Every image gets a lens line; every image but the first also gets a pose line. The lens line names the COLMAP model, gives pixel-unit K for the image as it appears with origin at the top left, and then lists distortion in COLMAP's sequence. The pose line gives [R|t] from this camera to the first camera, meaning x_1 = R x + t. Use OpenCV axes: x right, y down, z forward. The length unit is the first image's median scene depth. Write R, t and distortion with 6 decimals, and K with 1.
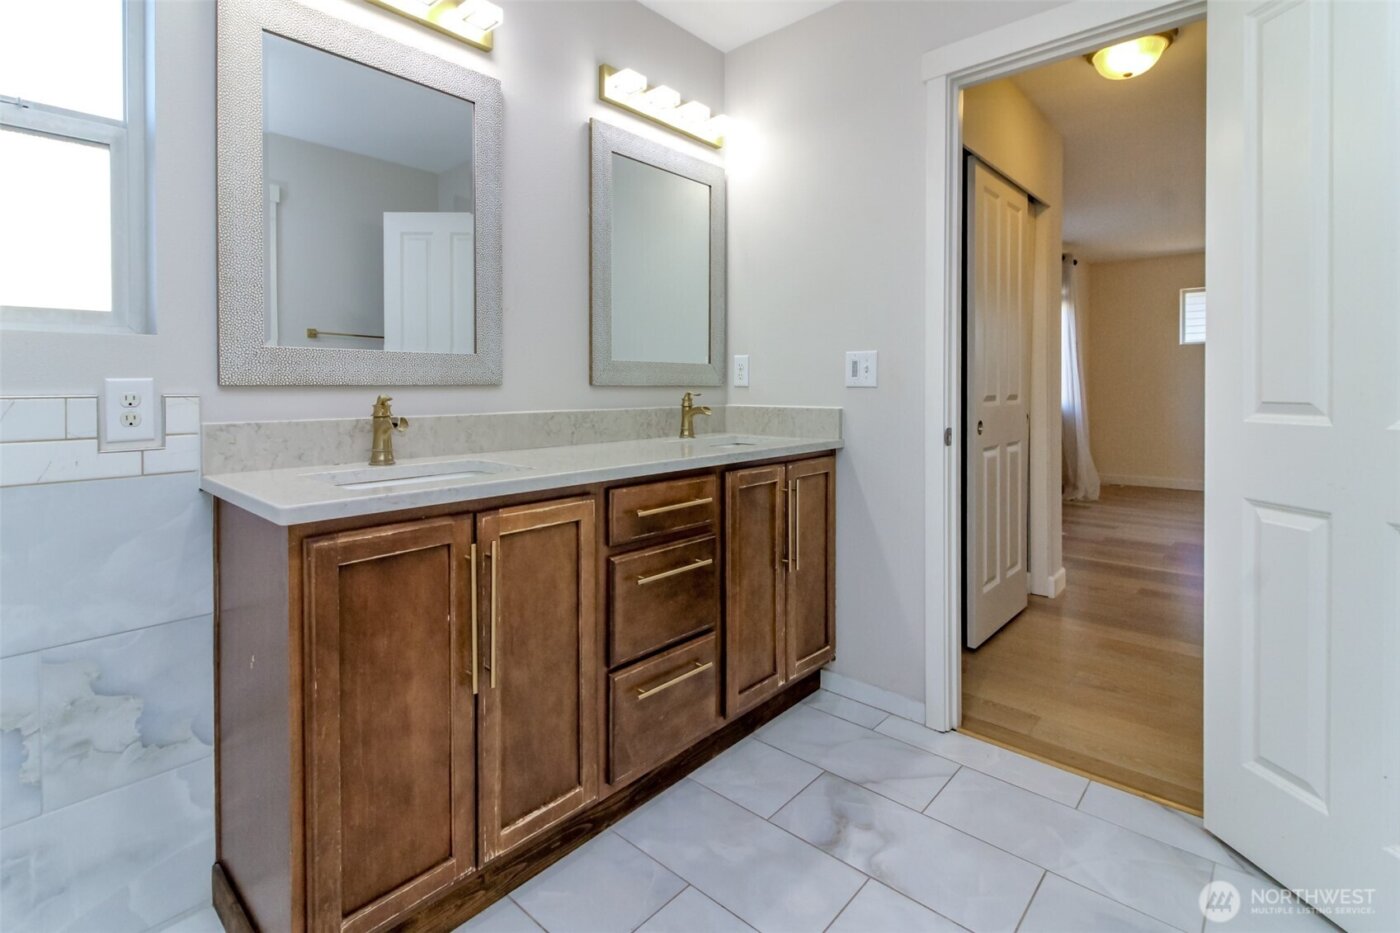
lens RADIAL K [[642.2, 0, 702.0], [0, 642.2, 392.2], [0, 0, 1]] dist [0.000368, -0.000115]
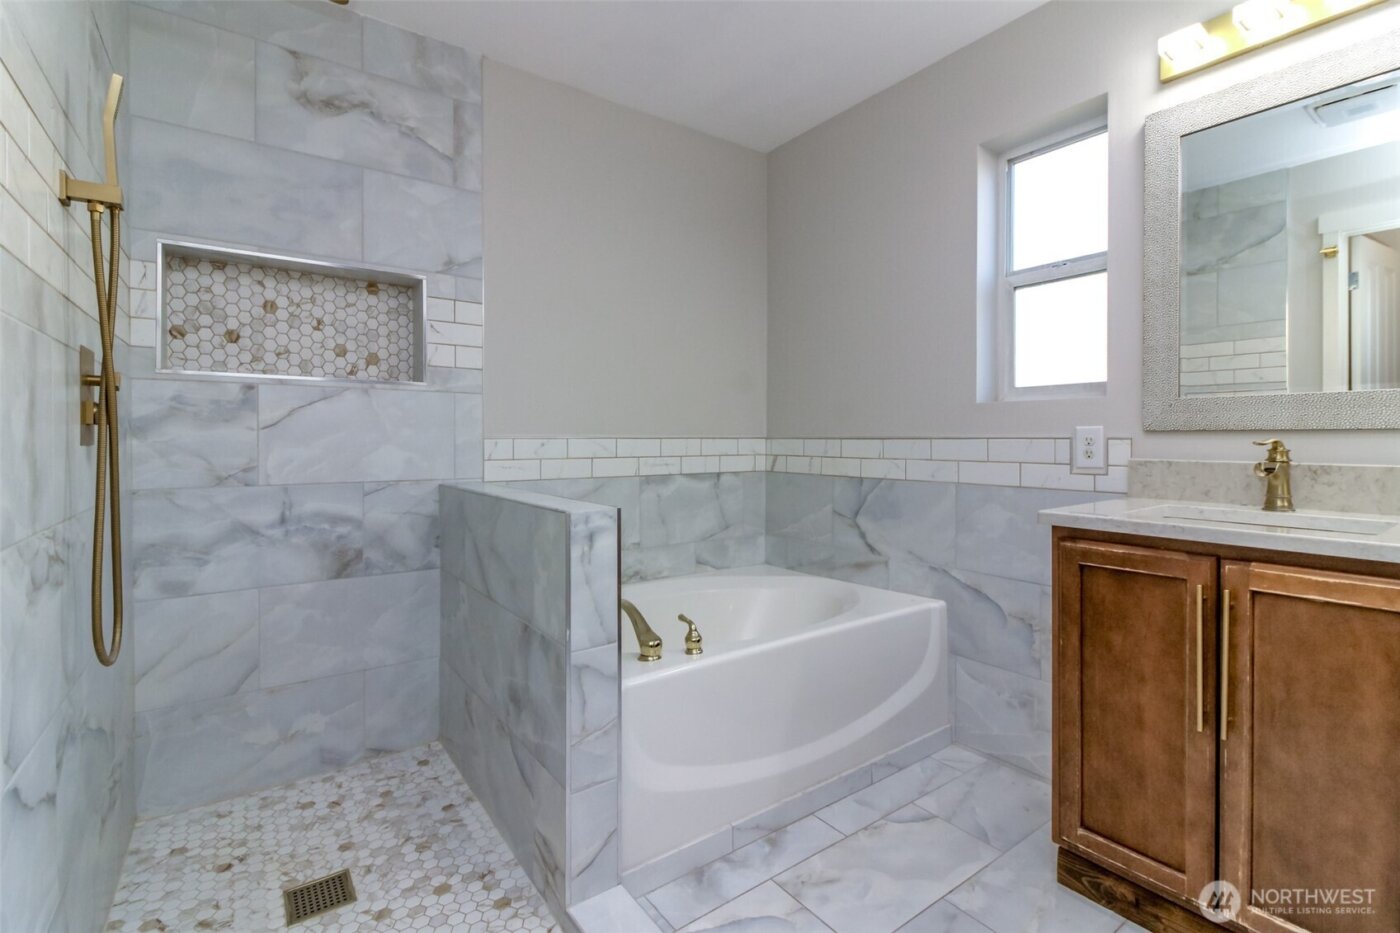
lens RADIAL K [[636.8, 0, 696.9], [0, 636.8, 441.4], [0, 0, 1]] dist [0.002642, -0.007004]
pose [[-0.207374, 0.011607, -0.978193, 0.700709], [-0.005327, 0.999901, 0.012994, -0.000922], [0.978247, 0.007906, -0.207292, 0.372499]]
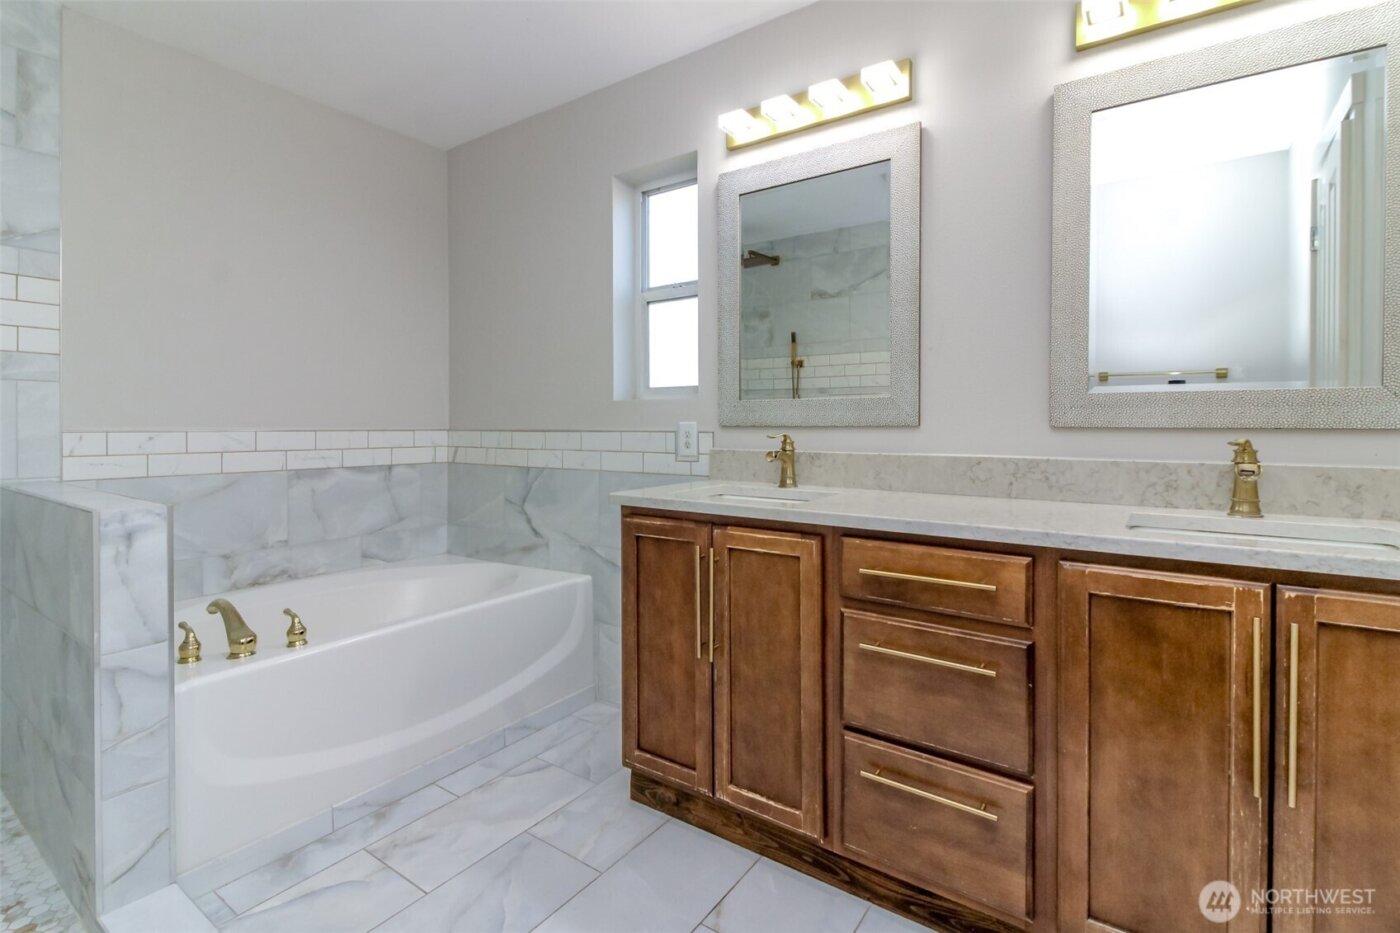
lens RADIAL K [[637.1, 0, 704.1], [0, 637.1, 428.3], [0, 0, 1]] dist [0.008504, -0.008819]
pose [[0.139280, 0.010161, -0.990201, 0.845410], [-0.009036, 0.999919, 0.008990, -0.018873], [0.990212, 0.007696, 0.139361, 0.724084]]
